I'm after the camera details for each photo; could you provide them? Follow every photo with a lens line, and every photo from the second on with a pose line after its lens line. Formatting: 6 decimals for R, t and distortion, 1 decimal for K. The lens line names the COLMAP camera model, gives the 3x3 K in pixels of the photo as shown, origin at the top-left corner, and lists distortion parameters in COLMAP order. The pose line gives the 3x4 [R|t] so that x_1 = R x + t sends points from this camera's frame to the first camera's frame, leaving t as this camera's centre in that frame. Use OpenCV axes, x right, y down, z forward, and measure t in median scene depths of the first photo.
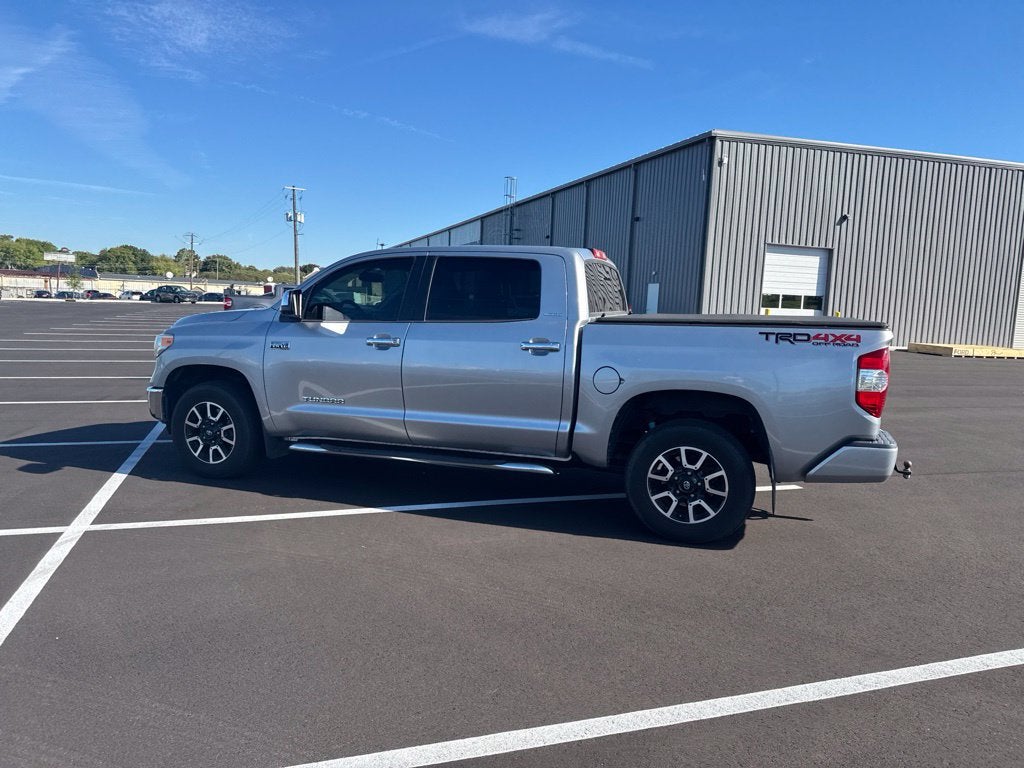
lens RADIAL K [[699.6, 0, 507.7], [0, 699.6, 386.7], [0, 0, 1]] dist [0.079195, -0.108074]
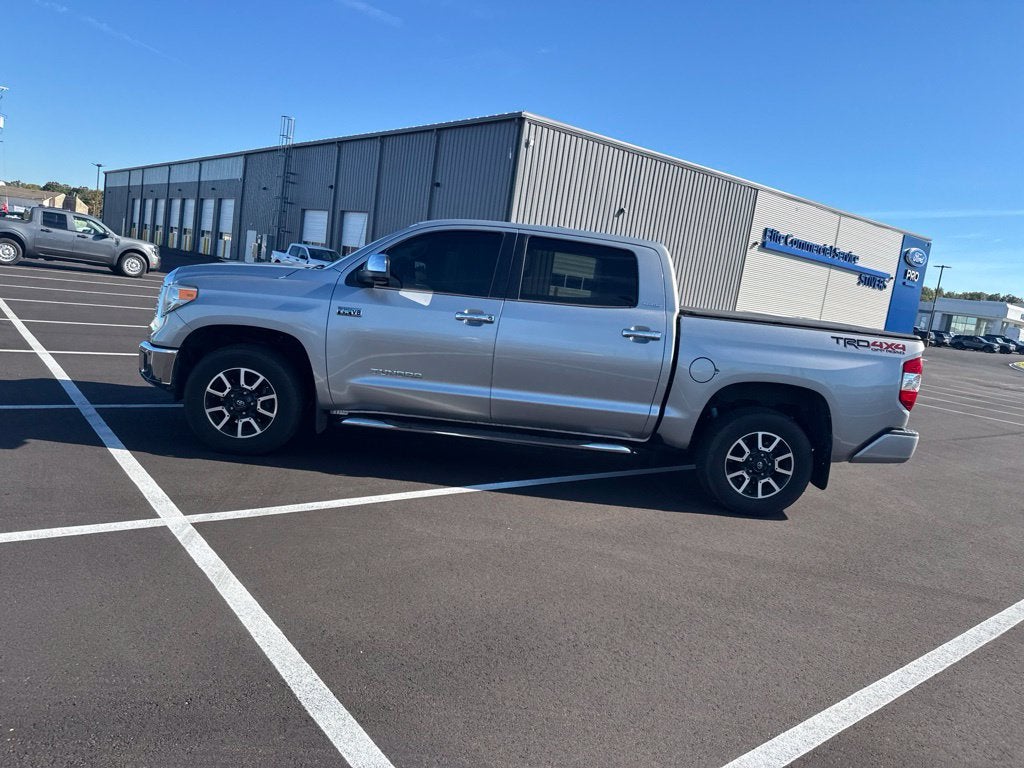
lens RADIAL K [[706.9, 0, 506.3], [0, 706.9, 370.3], [0, 0, 1]] dist [0.108671, -0.157400]
pose [[0.930599, 0.043339, 0.363464, -0.470881], [-0.054936, 0.998256, 0.021627, -0.013714], [-0.361893, -0.040093, 0.931357, 0.063772]]
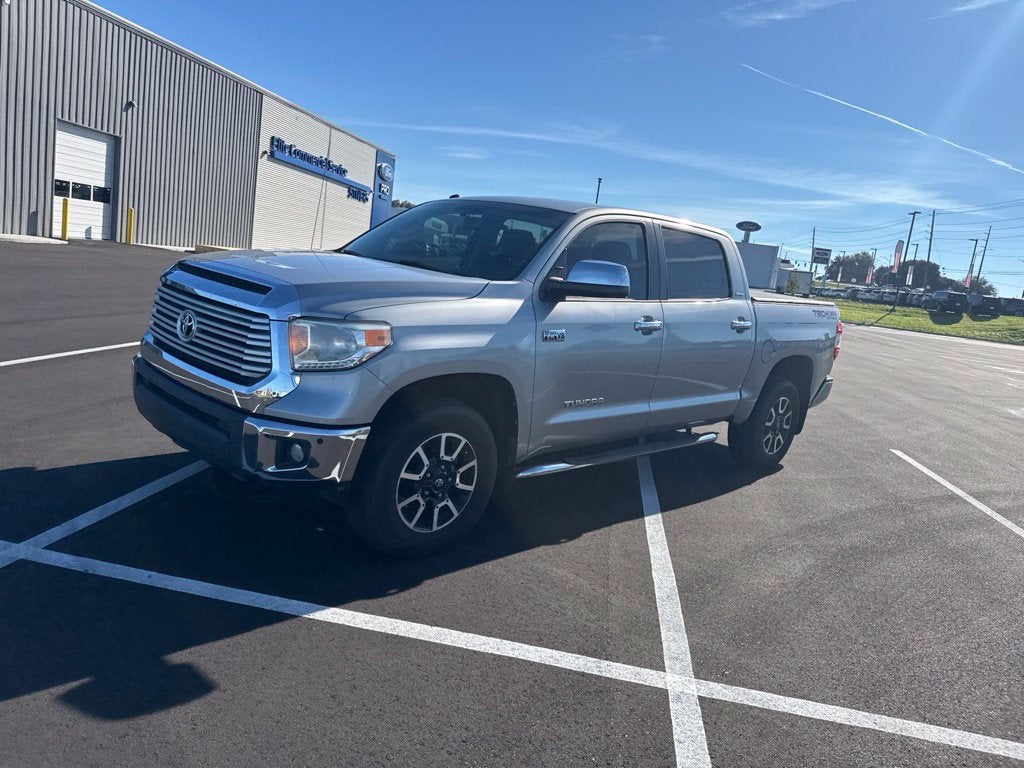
lens RADIAL K [[744.5, 0, 510.8], [0, 744.5, 345.0], [0, 0, 1]] dist [0.042703, -0.004387]
pose [[0.436293, -0.082881, 0.895979, -1.024601], [0.000060, 0.995751, 0.092081, -0.118645], [-0.899804, -0.040121, 0.434445, 0.720493]]
